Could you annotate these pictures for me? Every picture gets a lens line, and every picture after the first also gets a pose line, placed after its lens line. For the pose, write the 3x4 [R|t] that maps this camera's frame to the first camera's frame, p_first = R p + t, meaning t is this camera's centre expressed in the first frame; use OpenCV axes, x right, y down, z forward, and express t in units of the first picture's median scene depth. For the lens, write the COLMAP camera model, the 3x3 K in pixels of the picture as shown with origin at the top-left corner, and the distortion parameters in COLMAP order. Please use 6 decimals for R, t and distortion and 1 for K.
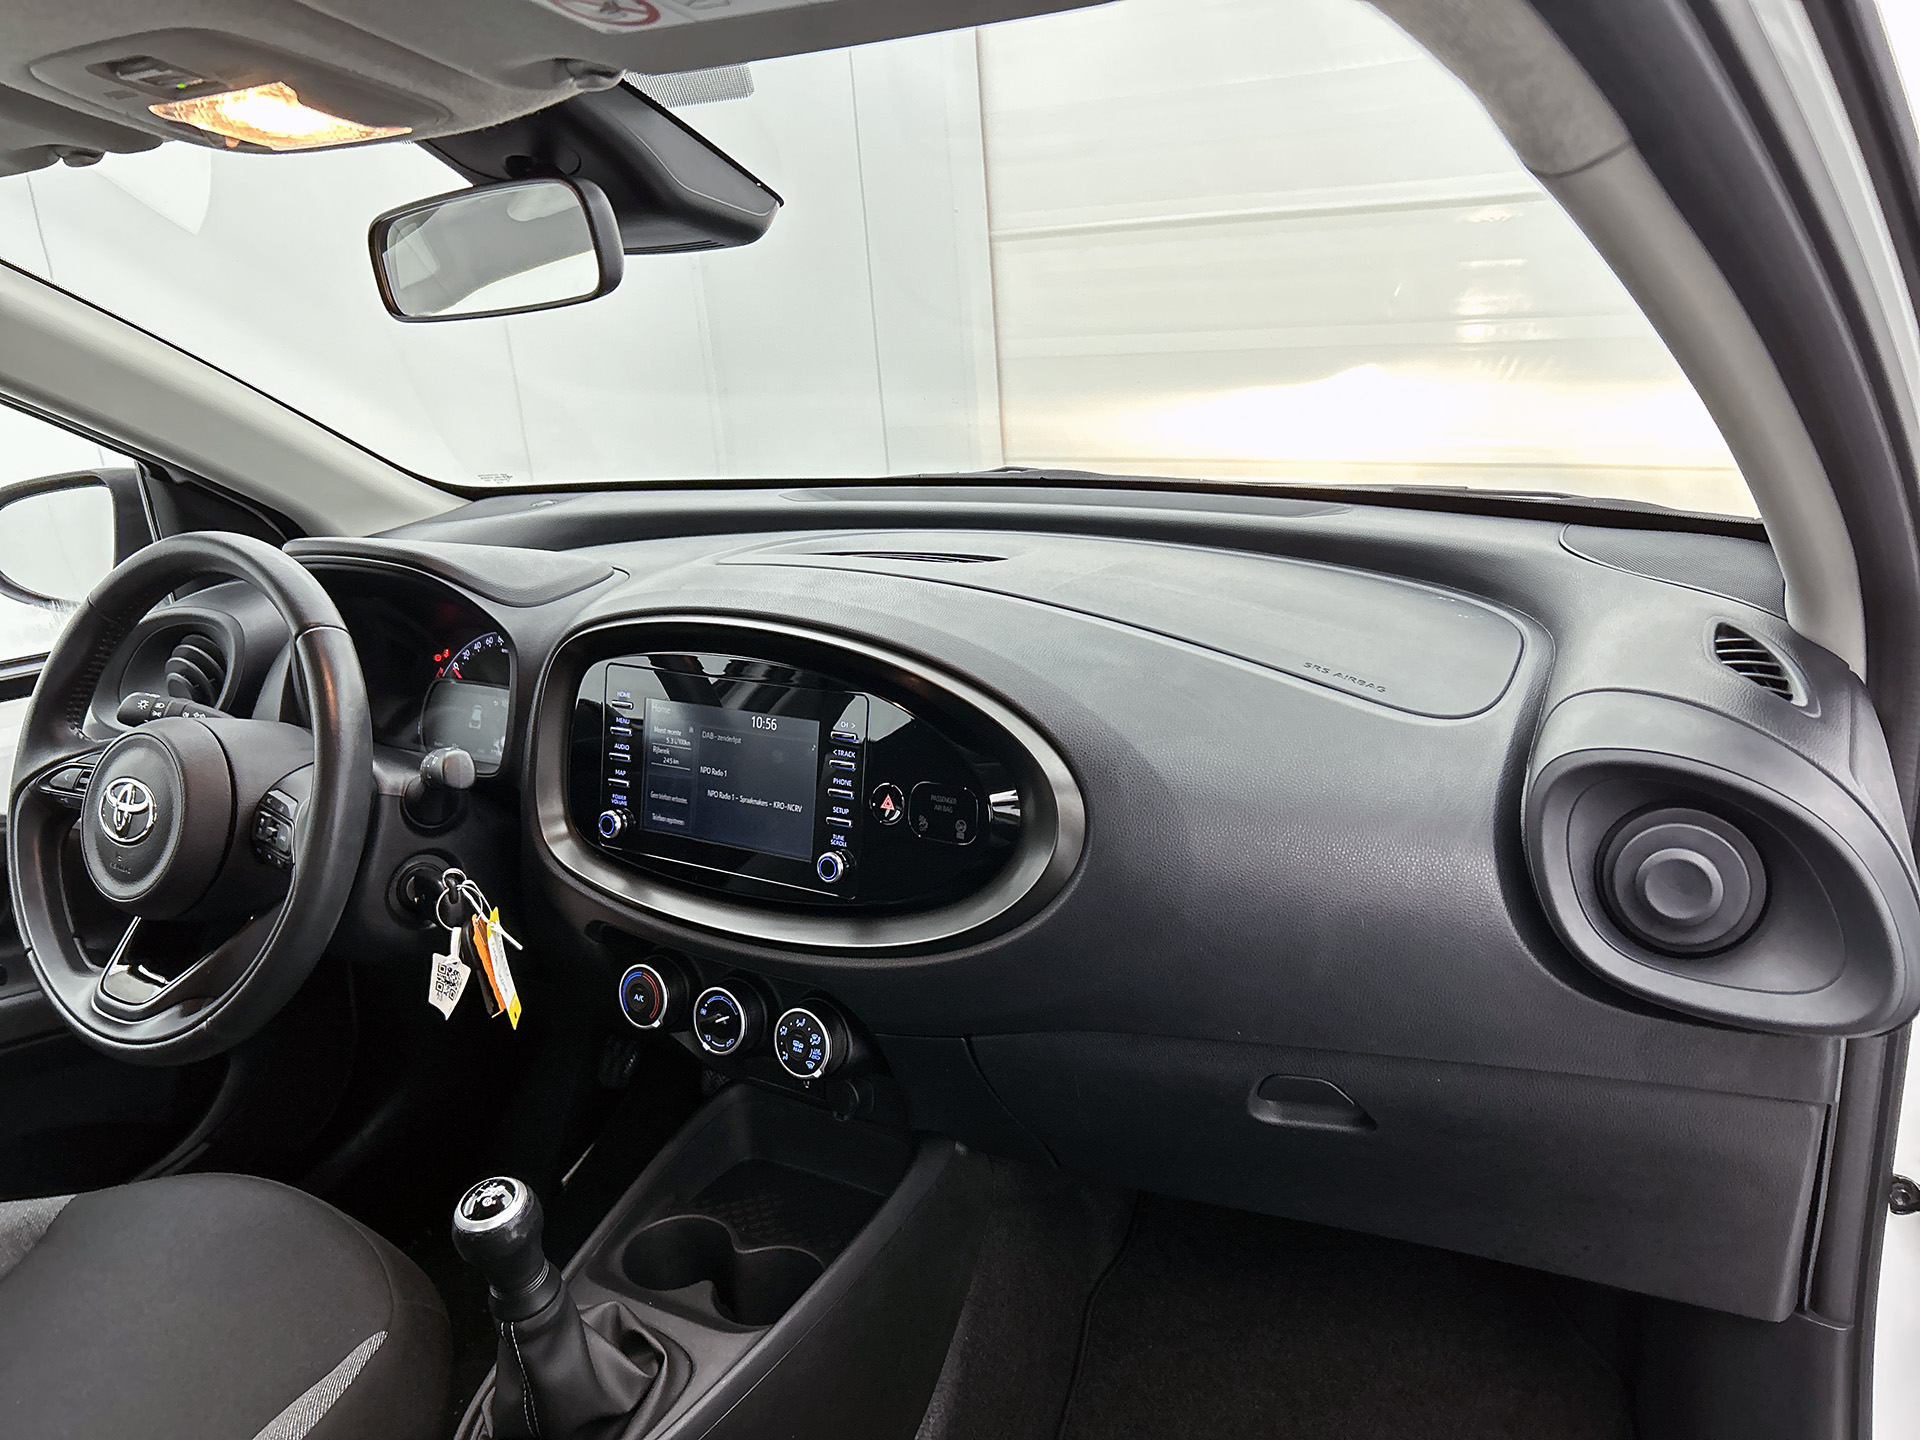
lens RADIAL K [[1448.9, 0, 960.0], [0, 1448.9, 720.0], [0, 0, 1]] dist [0.038301, -0.048123]
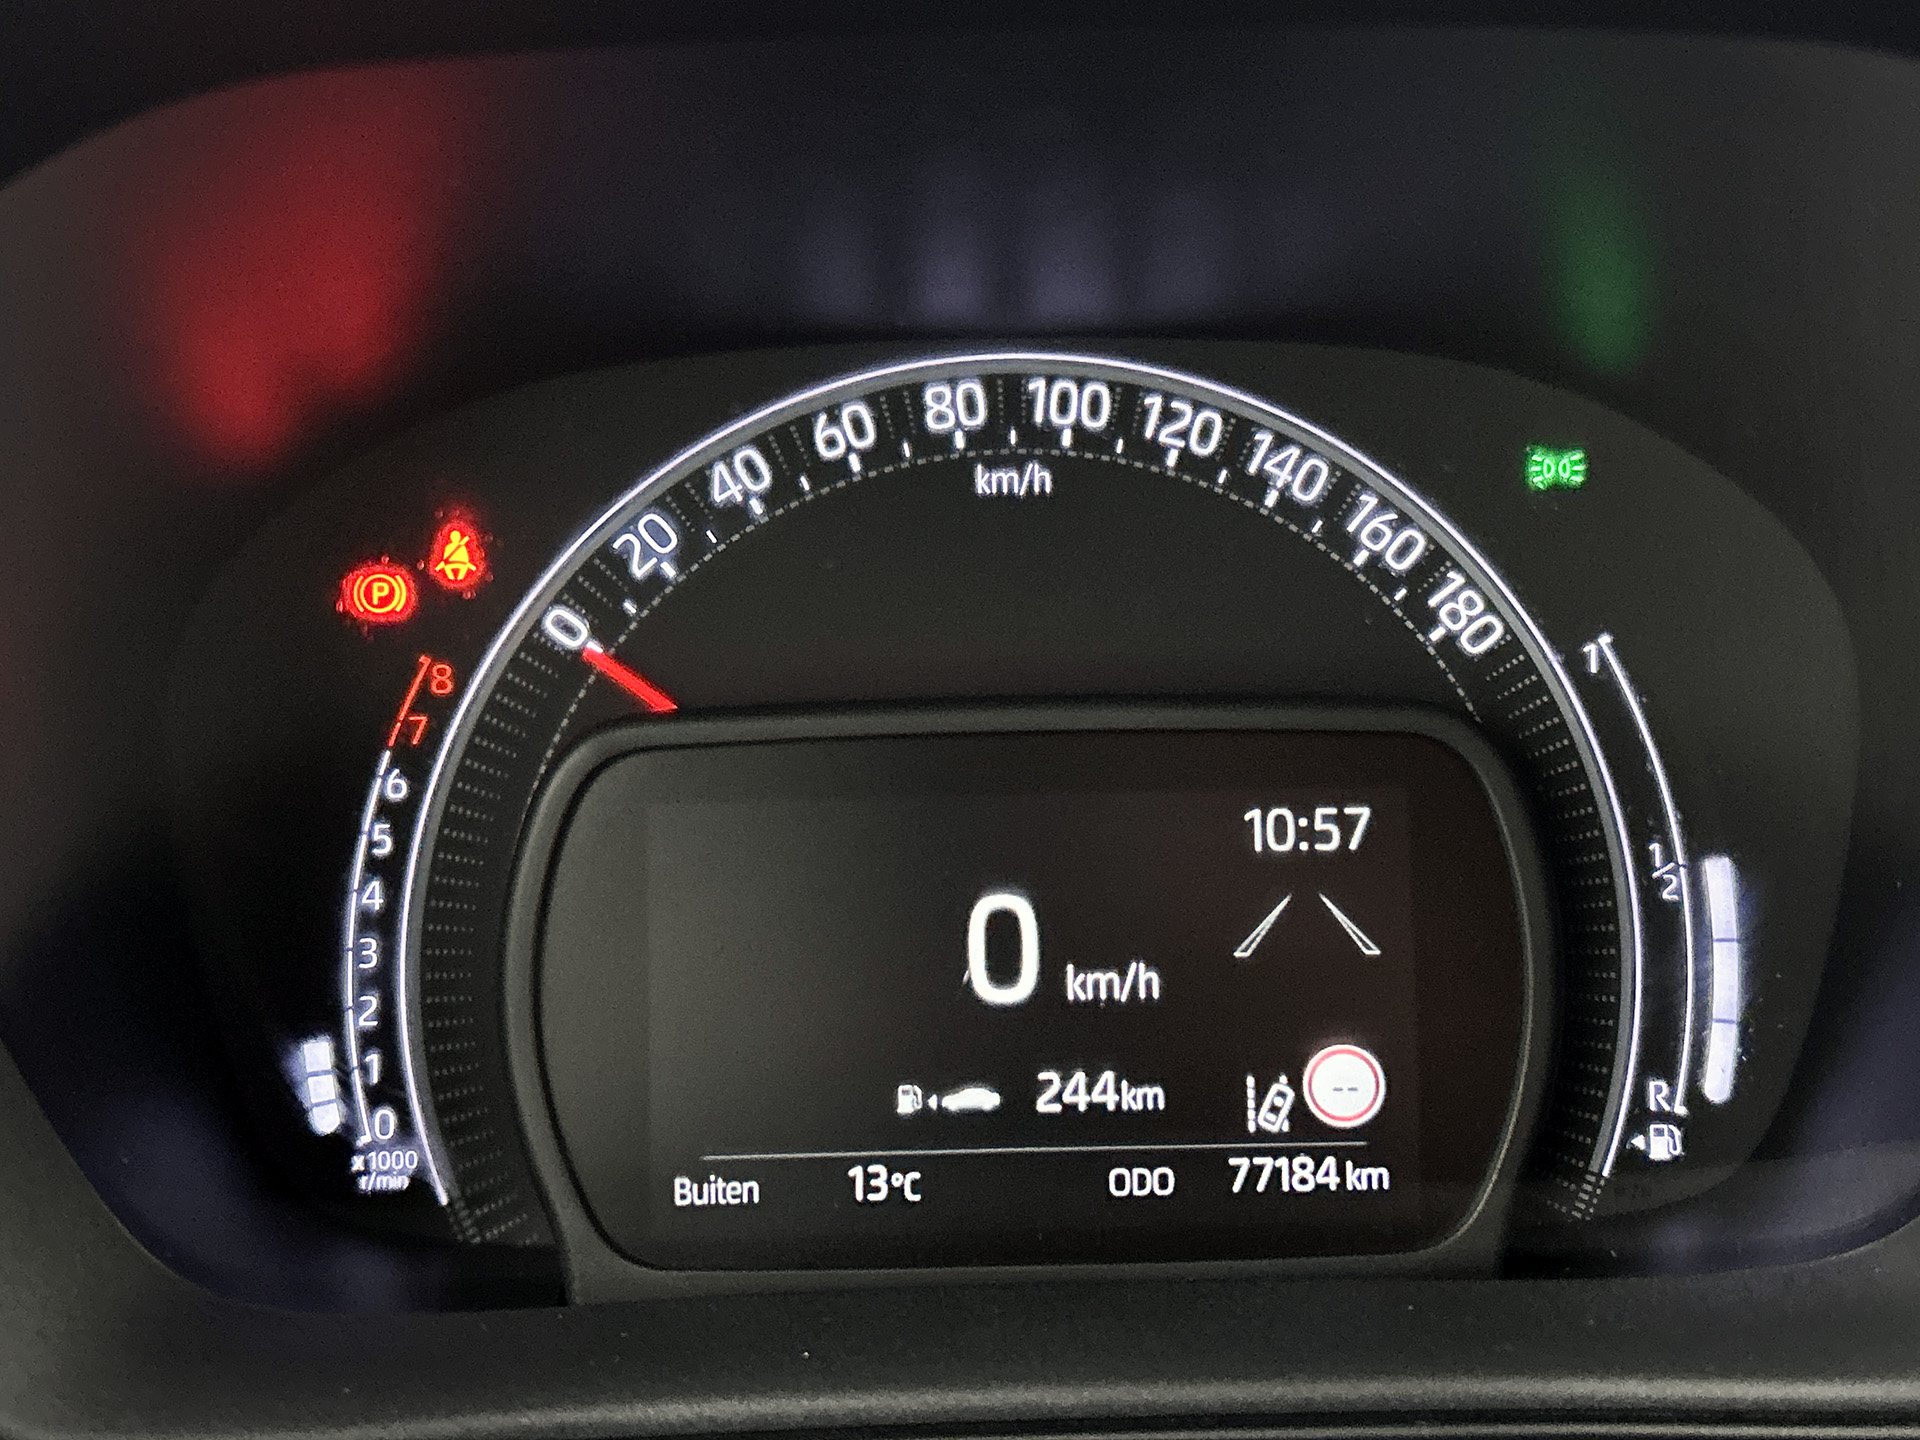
lens RADIAL K [[2229.1, 0, 974.9], [0, 2229.1, 710.8], [0, 0, 1]] dist [0.186466, -0.624960]
pose [[0.850615, -0.140978, 0.506537, -0.554019], [0.115391, 0.989951, 0.081747, -0.055286], [-0.512971, -0.011086, 0.858334, 1.010179]]
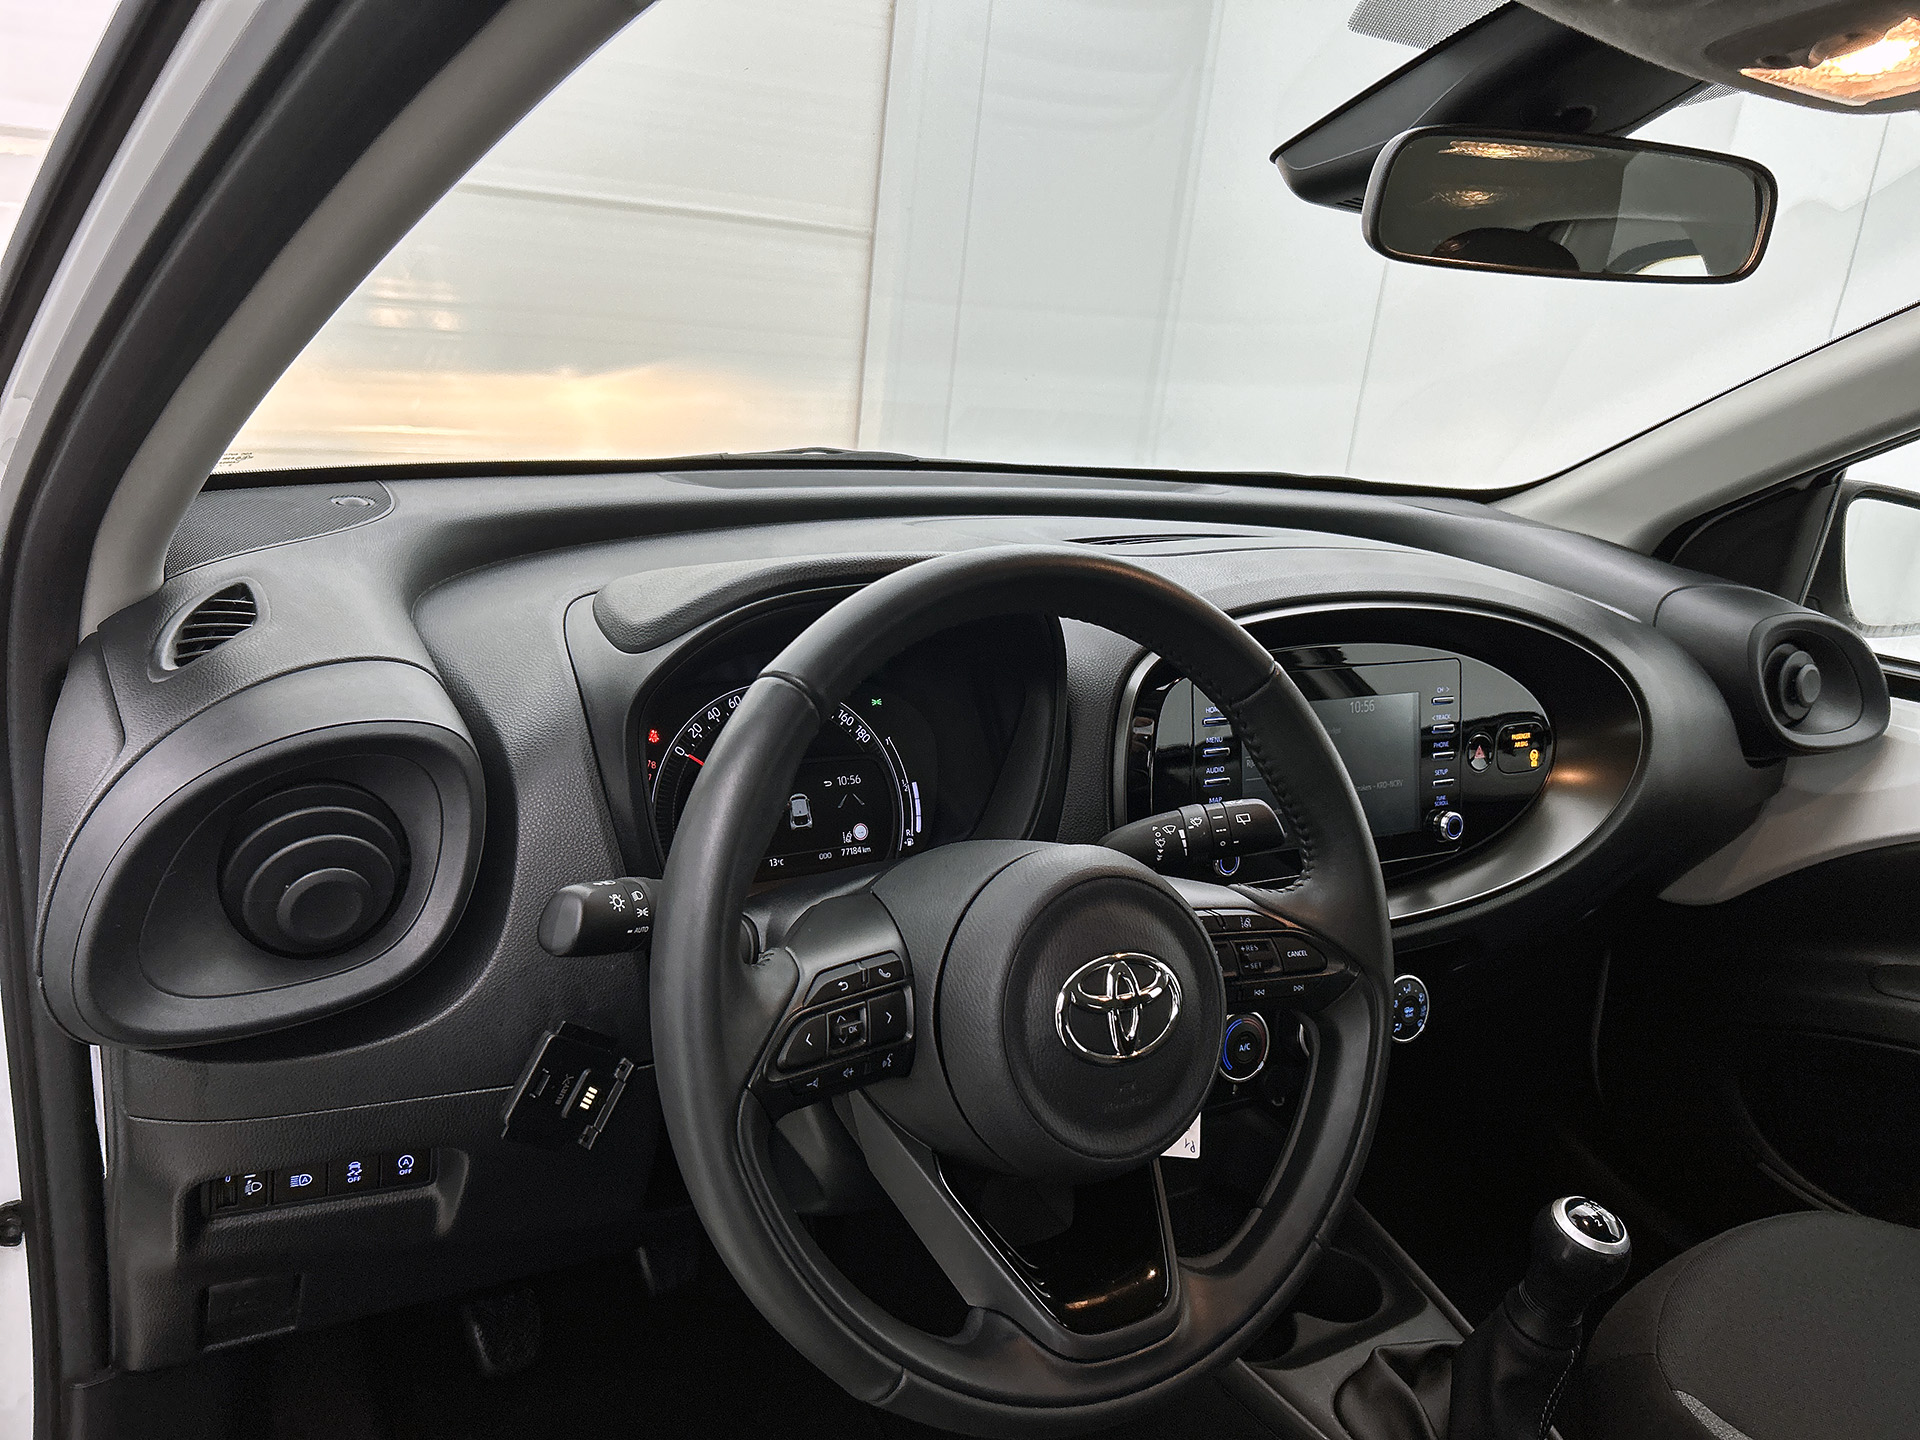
lens RADIAL K [[1448.9, 0, 960.0], [0, 1448.9, 720.0], [0, 0, 1]] dist [0.038301, -0.048123]
pose [[0.450355, -0.153703, 0.879520, -1.102177], [0.147548, 0.984339, 0.096469, -0.121788], [-0.880574, 0.086326, 0.465980, 0.764022]]
